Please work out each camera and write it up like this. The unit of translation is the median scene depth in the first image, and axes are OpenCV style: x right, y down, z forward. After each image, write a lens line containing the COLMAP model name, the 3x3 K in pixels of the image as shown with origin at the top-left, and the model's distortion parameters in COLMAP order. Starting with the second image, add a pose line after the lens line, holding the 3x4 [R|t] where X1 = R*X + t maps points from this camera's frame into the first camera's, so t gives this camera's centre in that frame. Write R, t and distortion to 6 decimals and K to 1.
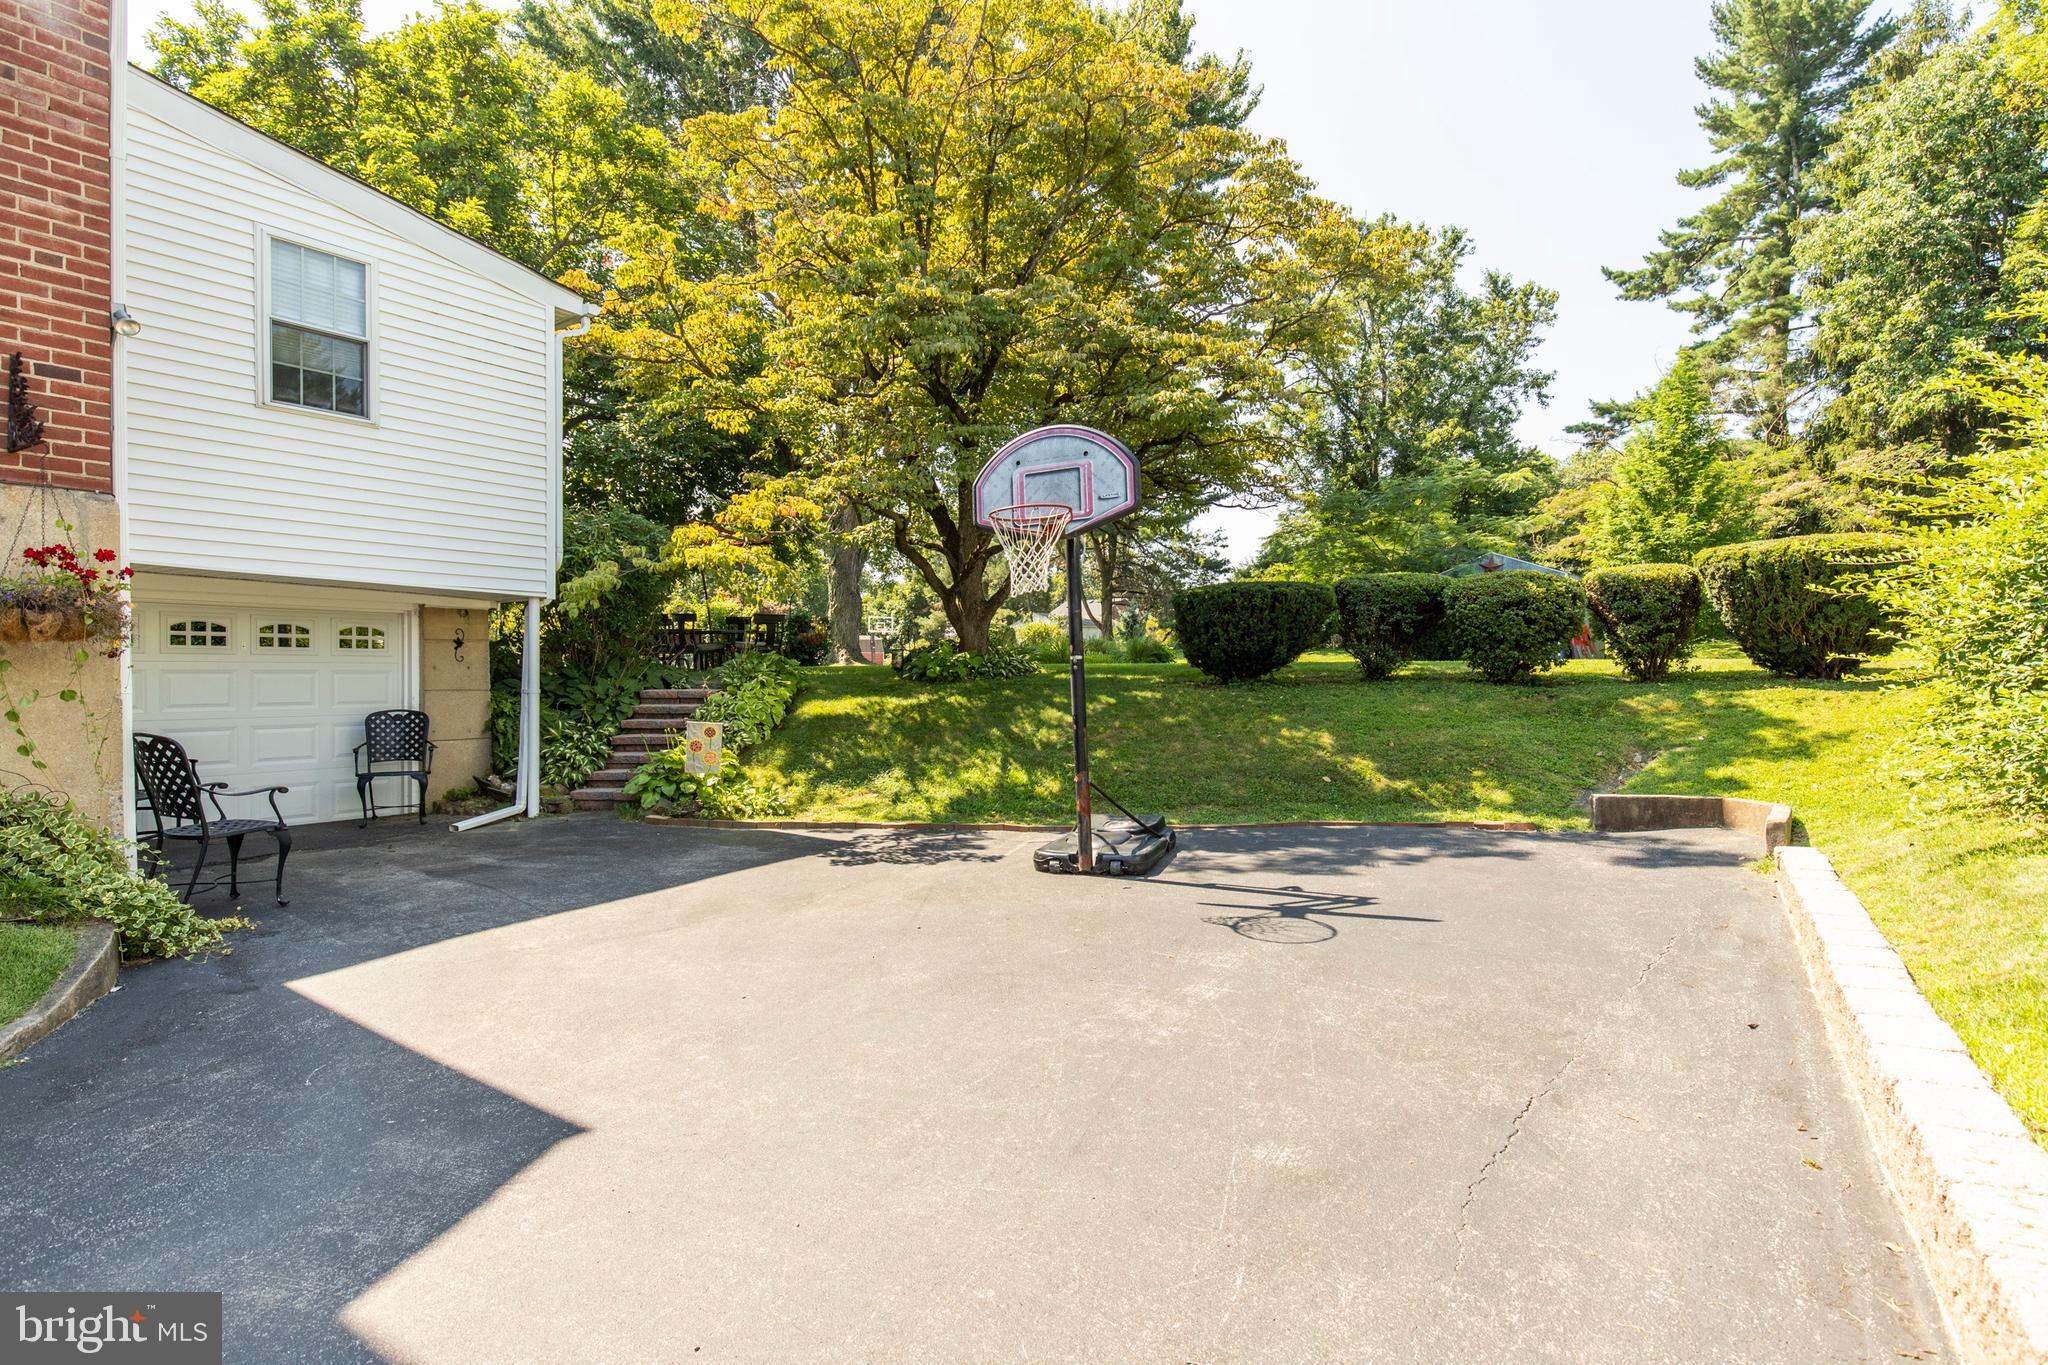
lens RADIAL K [[1028.2, 0, 1018.5], [0, 1028.2, 678.6], [0, 0, 1]] dist [-0.001998, 0.001959]
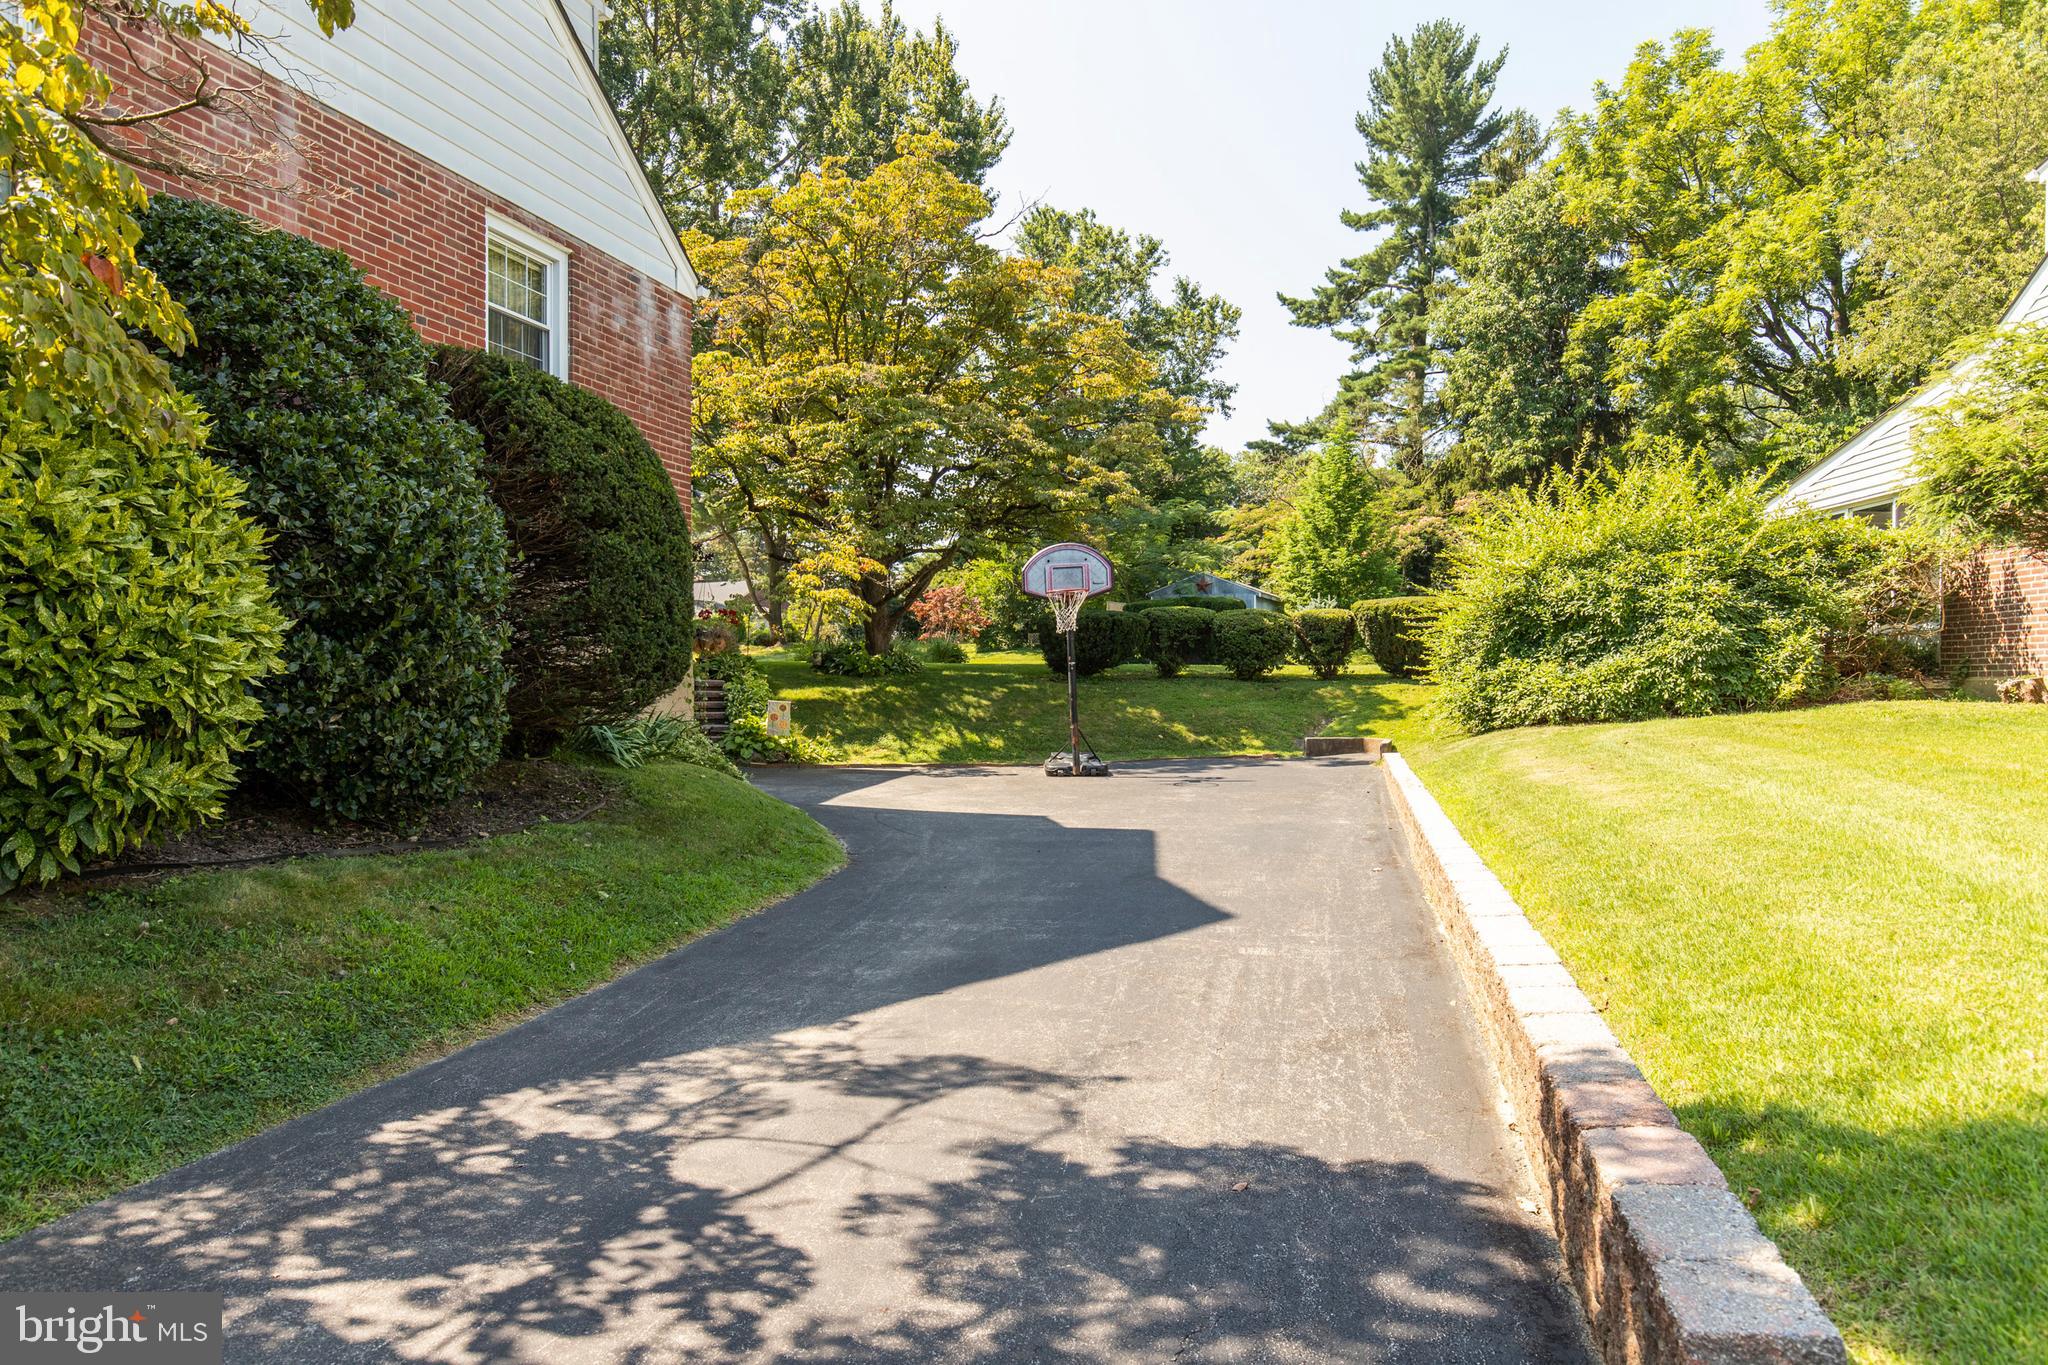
lens RADIAL K [[1309.9, 0, 1025.1], [0, 1309.9, 686.0], [0, 0, 1]] dist [0.010729, -0.001688]
pose [[0.942834, 0.006861, 0.333193, -0.152153], [-0.008479, 0.999958, 0.003403, 0.002770], [-0.333155, -0.006033, 0.942853, -0.229342]]
